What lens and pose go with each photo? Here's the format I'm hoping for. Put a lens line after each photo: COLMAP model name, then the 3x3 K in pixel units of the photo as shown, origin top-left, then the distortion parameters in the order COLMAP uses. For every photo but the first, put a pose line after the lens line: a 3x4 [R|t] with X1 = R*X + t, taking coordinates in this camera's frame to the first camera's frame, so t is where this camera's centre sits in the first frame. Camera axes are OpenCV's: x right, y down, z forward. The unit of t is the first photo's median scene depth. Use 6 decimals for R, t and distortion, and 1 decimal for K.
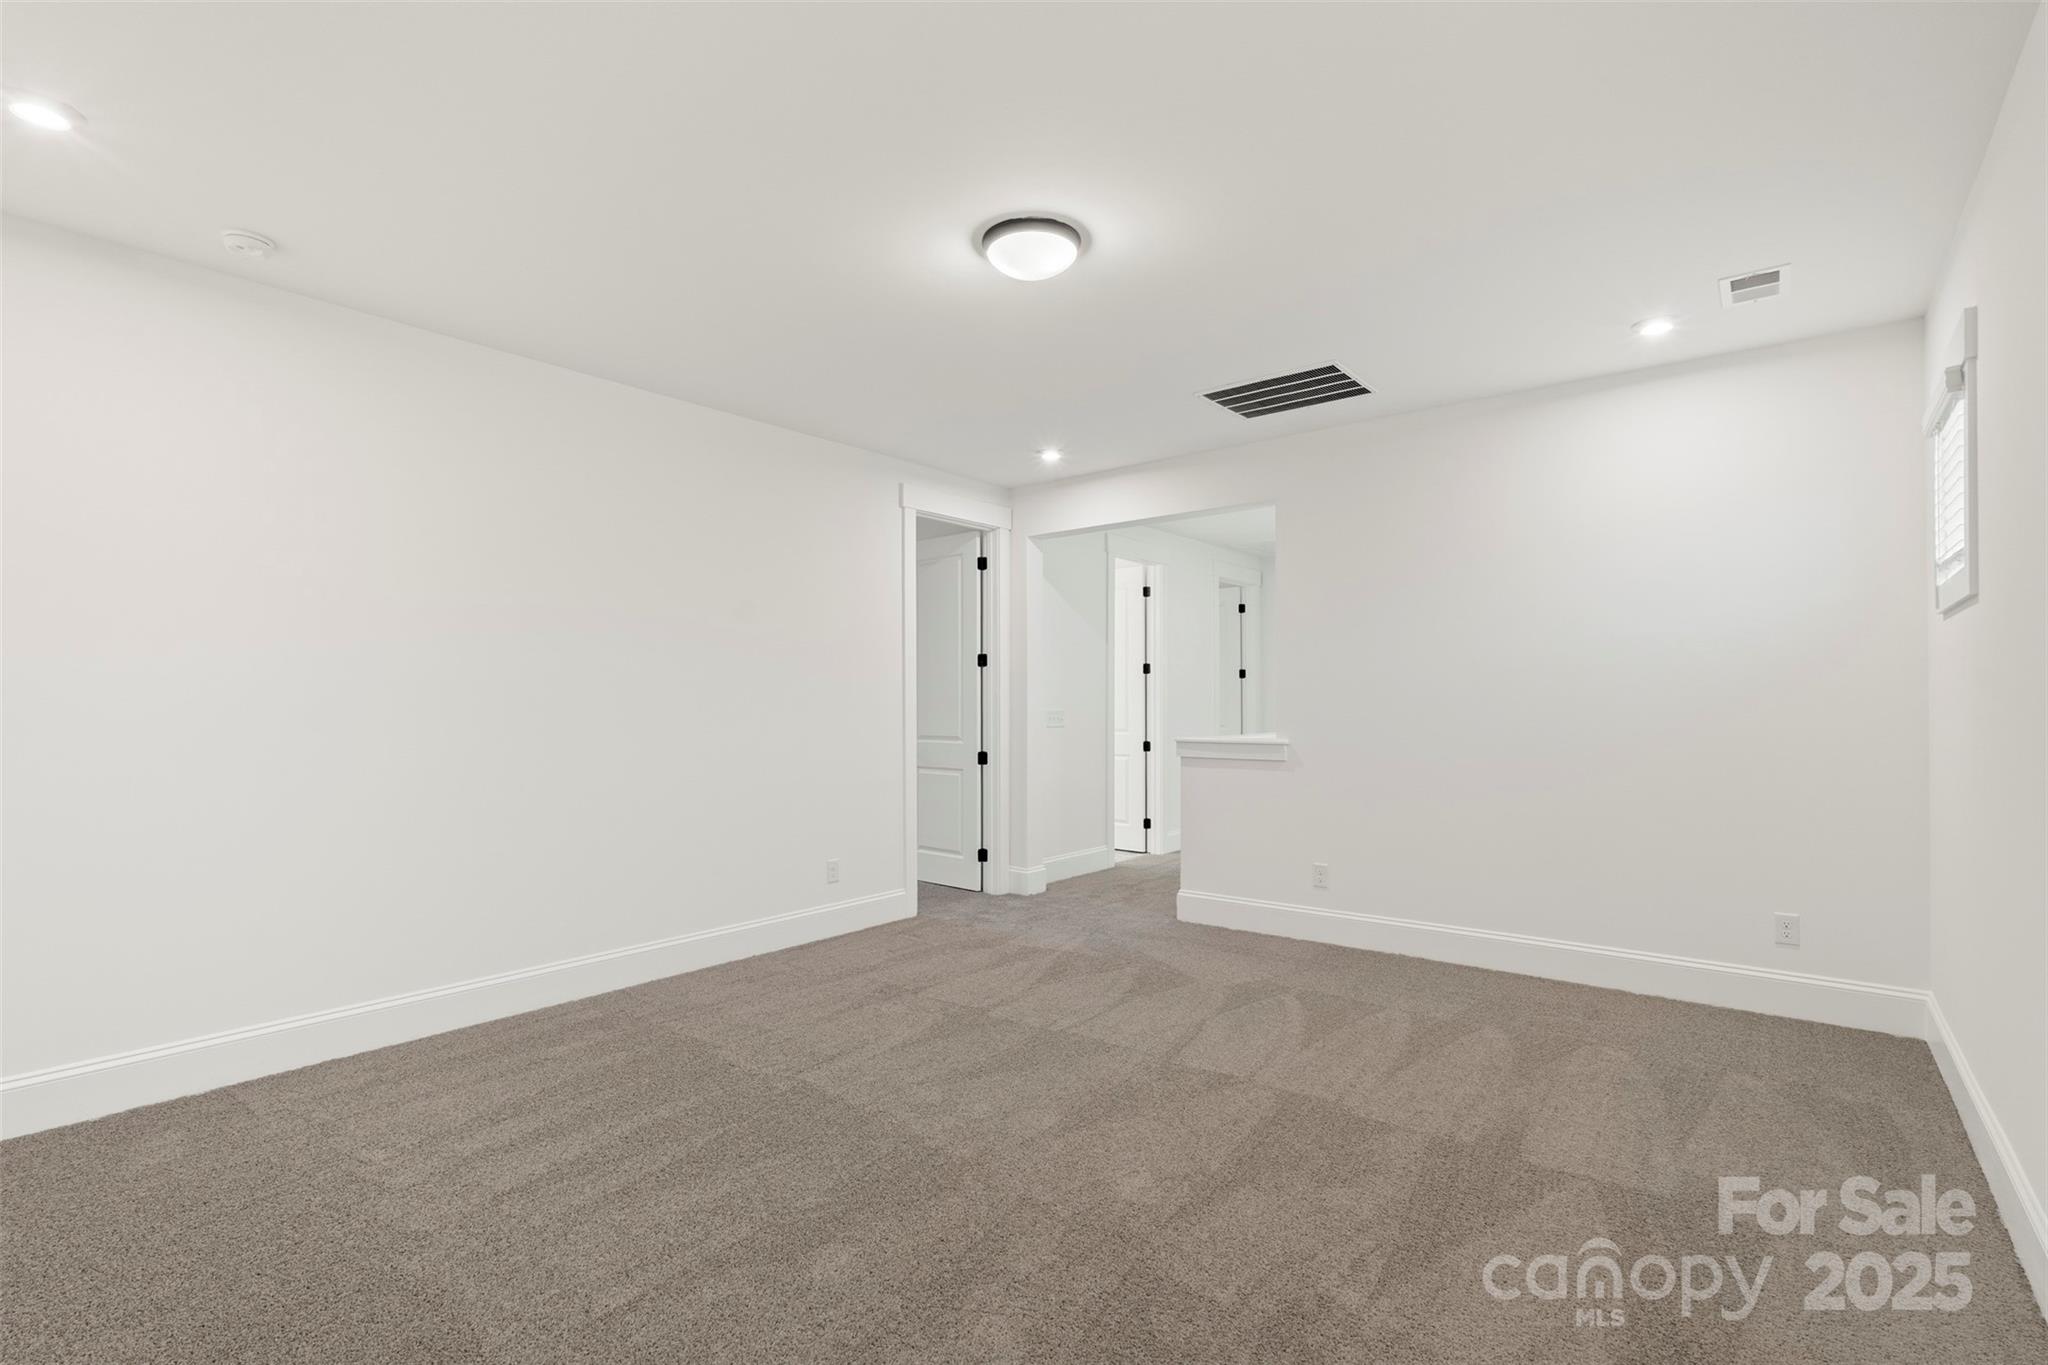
lens RADIAL K [[911.8, 0, 1018.5], [0, 911.8, 683.5], [0, 0, 1]] dist [-0.000049, 0.000784]
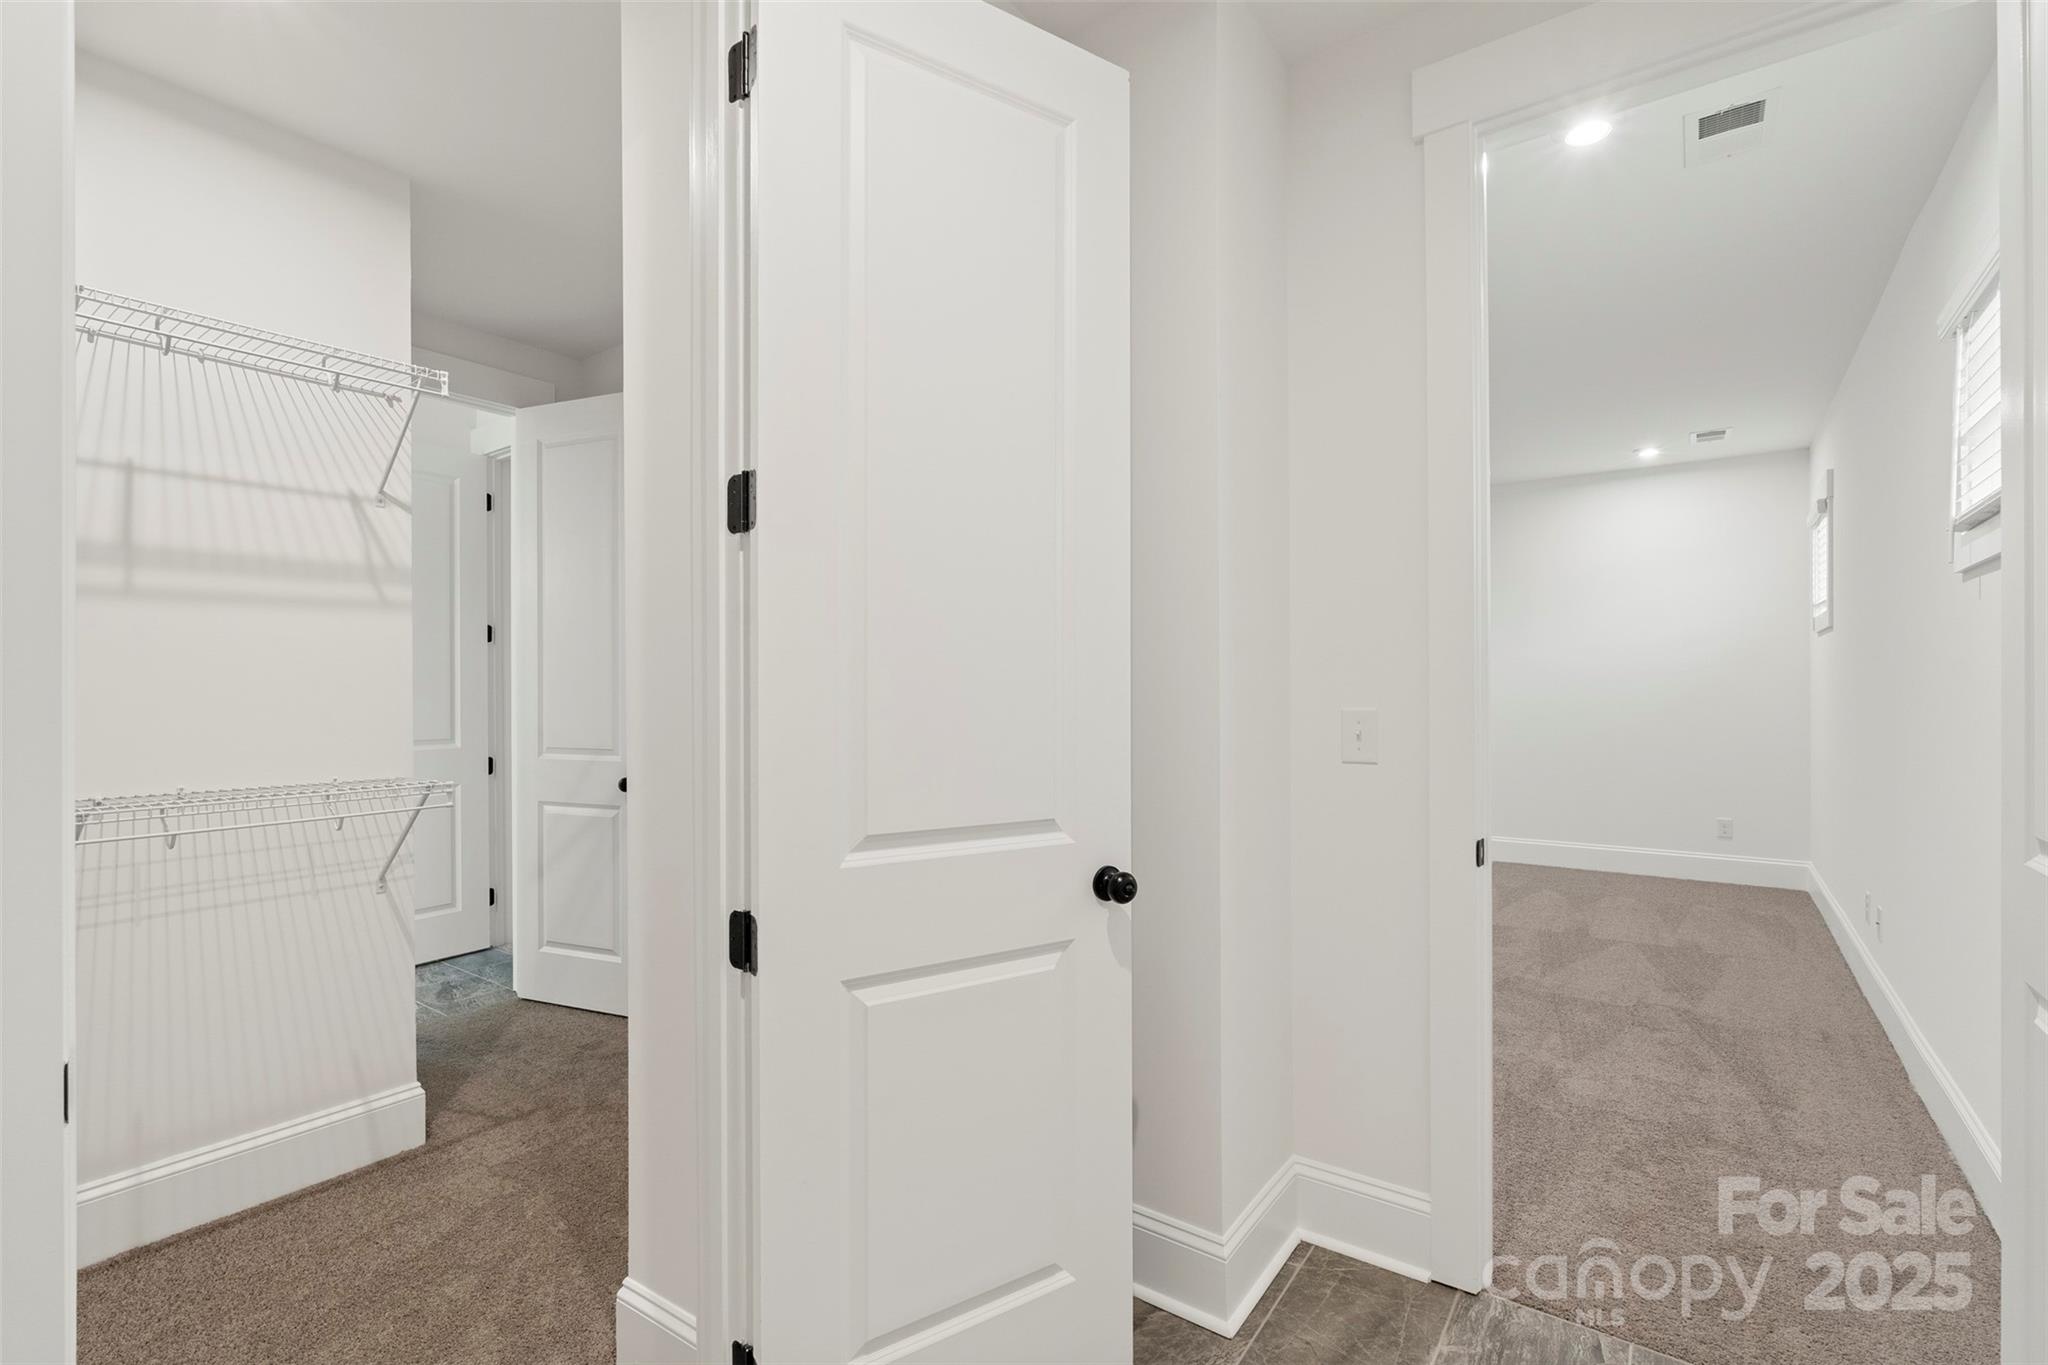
lens RADIAL K [[911.8, 0, 986.5], [0, 911.8, 685.2], [0, 0, 1]] dist [-0.000049, 0.000784]
pose [[0.999196, -0.006524, 0.039569, -0.636556], [0.006085, 0.999919, 0.011208, -0.007414], [-0.039639, -0.010958, 0.999154, -0.674251]]
